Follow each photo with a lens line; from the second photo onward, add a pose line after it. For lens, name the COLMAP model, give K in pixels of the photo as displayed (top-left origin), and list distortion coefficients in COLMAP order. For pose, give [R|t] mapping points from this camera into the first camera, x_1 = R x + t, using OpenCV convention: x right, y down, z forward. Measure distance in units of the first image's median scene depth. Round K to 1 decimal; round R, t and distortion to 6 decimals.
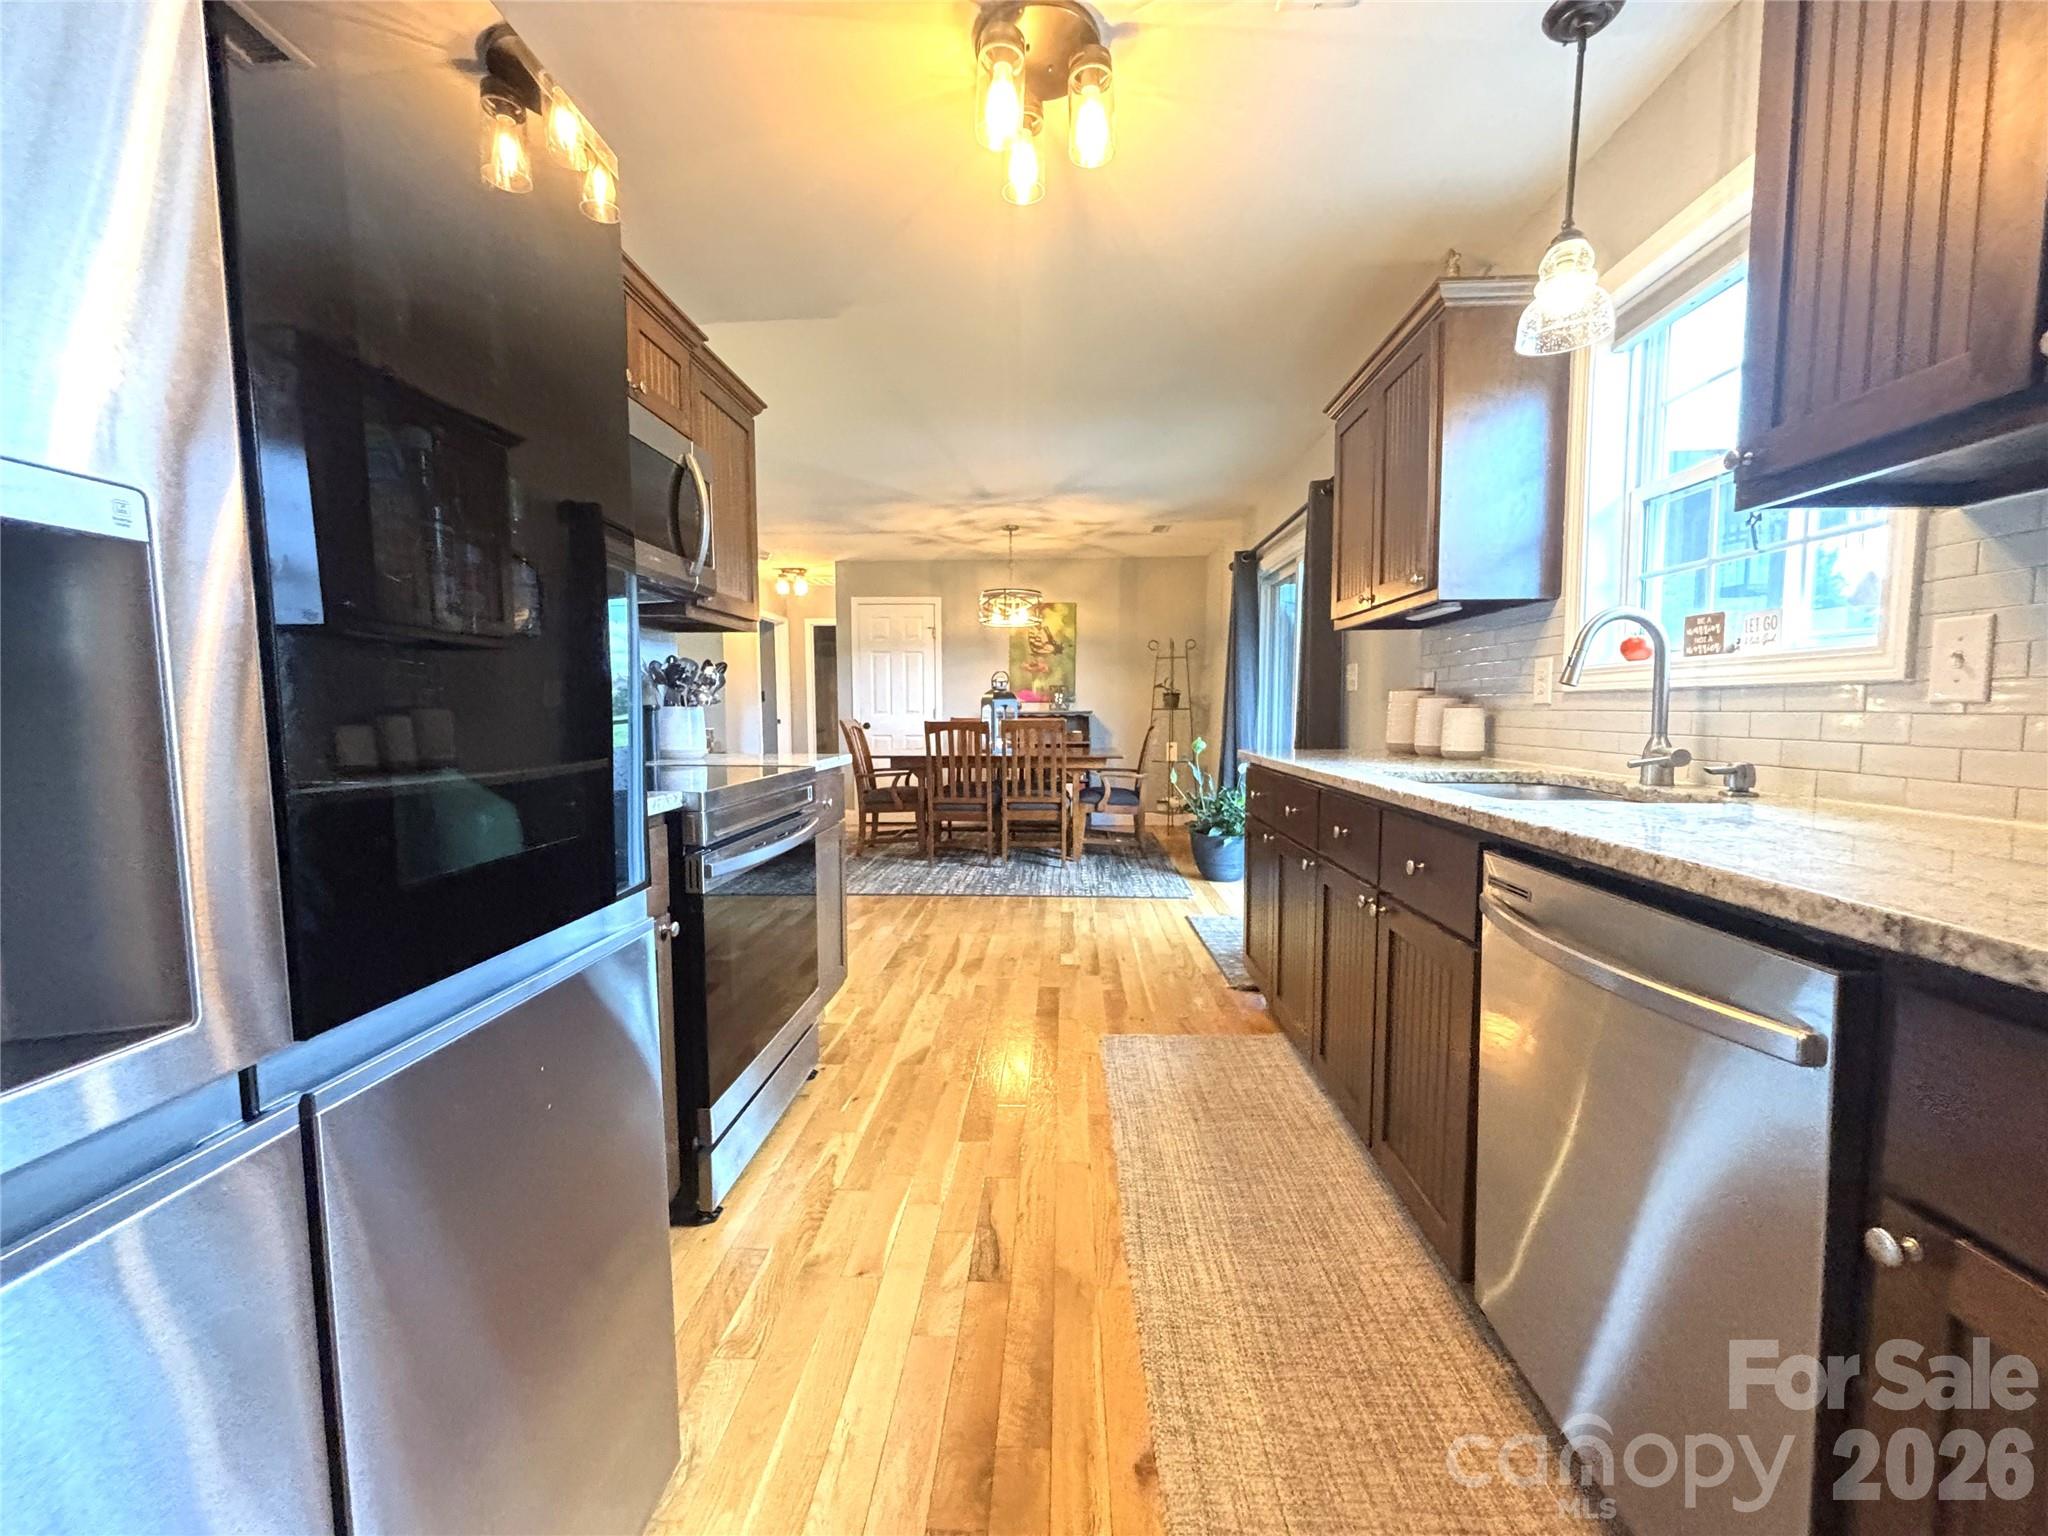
lens RADIAL K [[829.9, 0, 1015.8], [0, 829.9, 783.7], [0, 0, 1]] dist [0.004736, -0.000136]
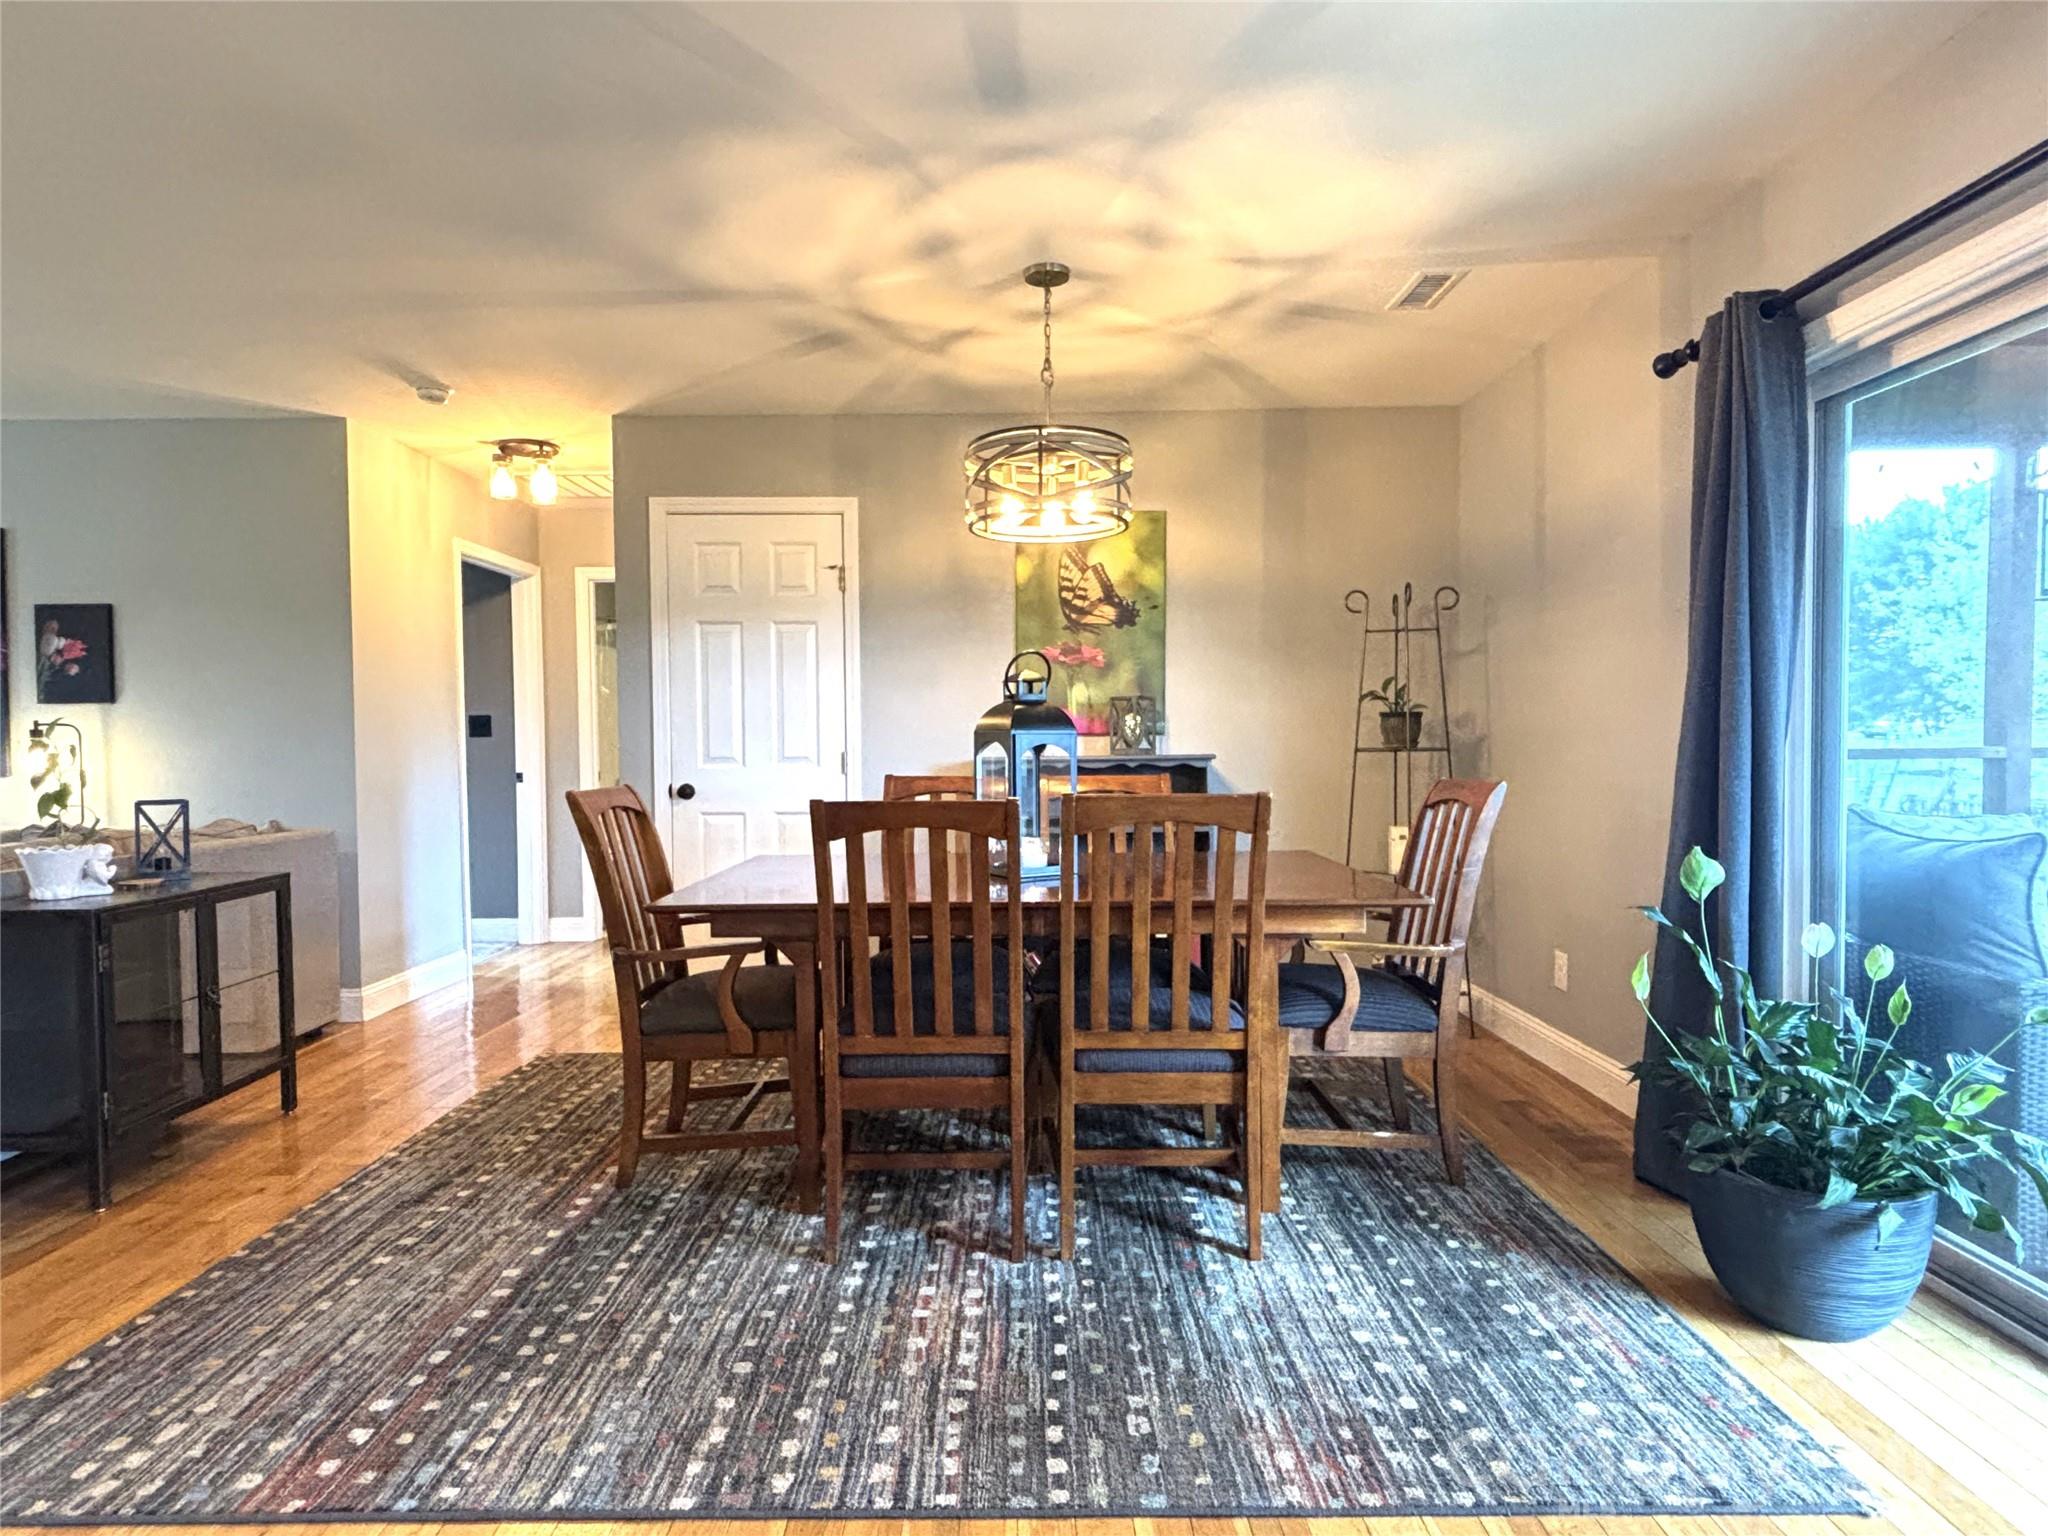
lens RADIAL K [[1117.8, 0, 1030.6], [0, 1117.8, 778.7], [0, 0, 1]] dist [-0.001728, -0.002683]
pose [[0.997671, -0.009377, 0.067561, -0.041900], [0.013052, 0.998447, -0.054168, -0.044890], [-0.066948, 0.054924, 0.996244, 0.429202]]
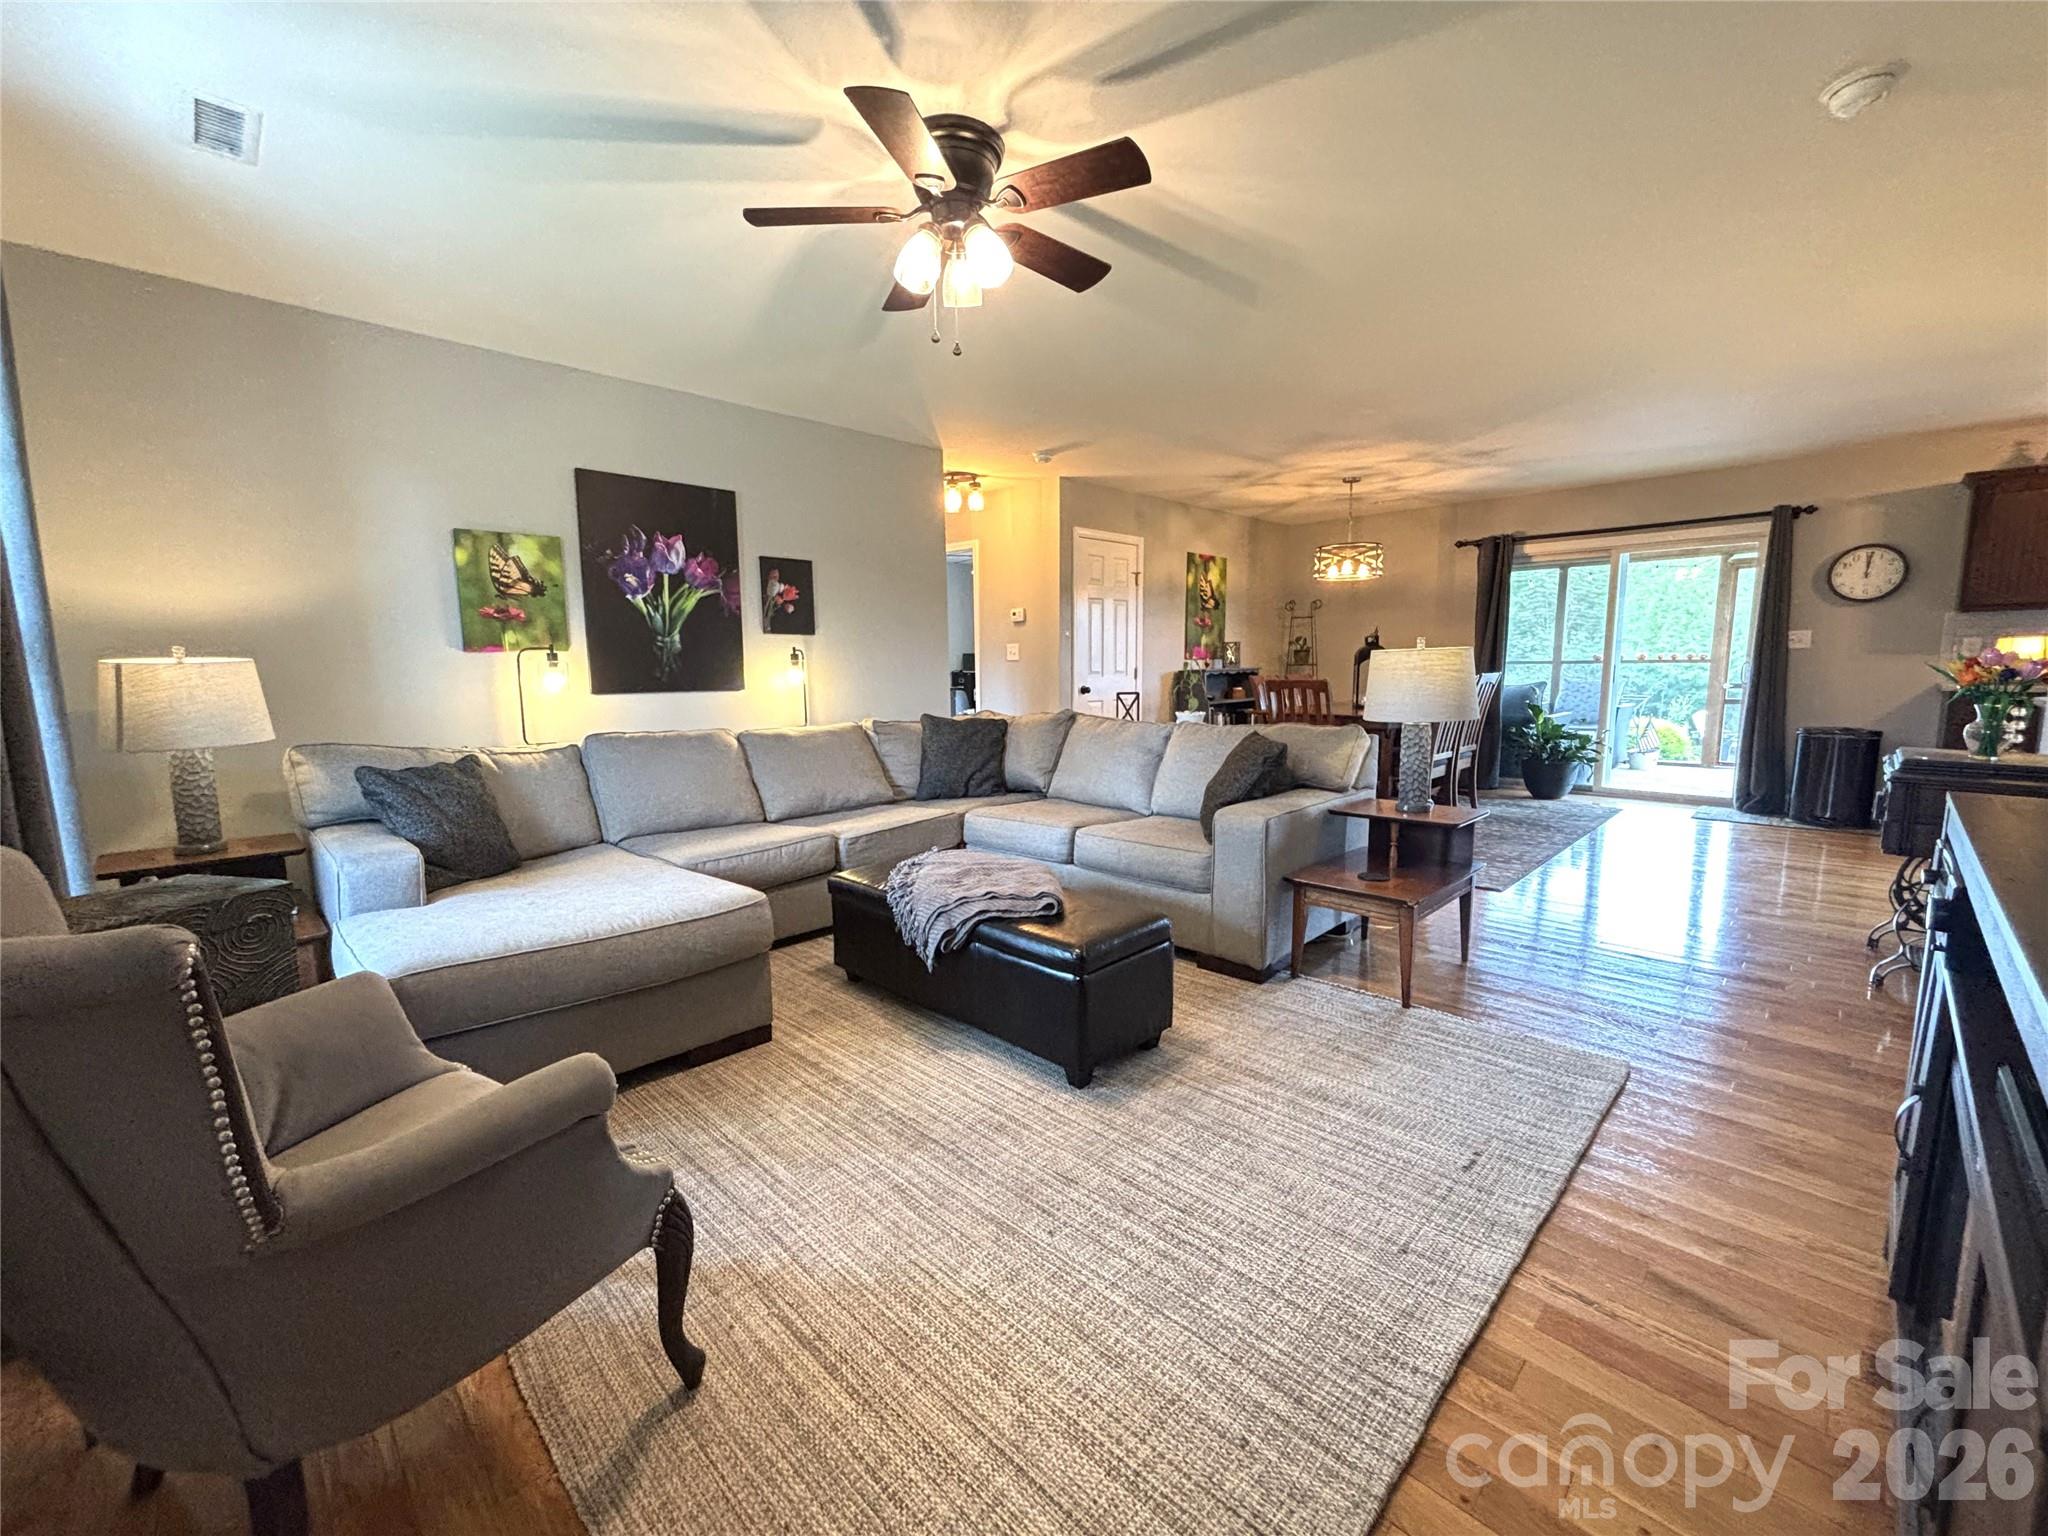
lens RADIAL K [[829.9, 0, 1015.5], [0, 829.9, 779.9], [0, 0, 1]] dist [0.004736, -0.000136]
pose [[0.662717, -0.112677, 0.740344, -0.882071], [0.078360, 0.993622, 0.081082, -0.056087], [-0.744759, 0.004279, 0.667320, 0.540527]]
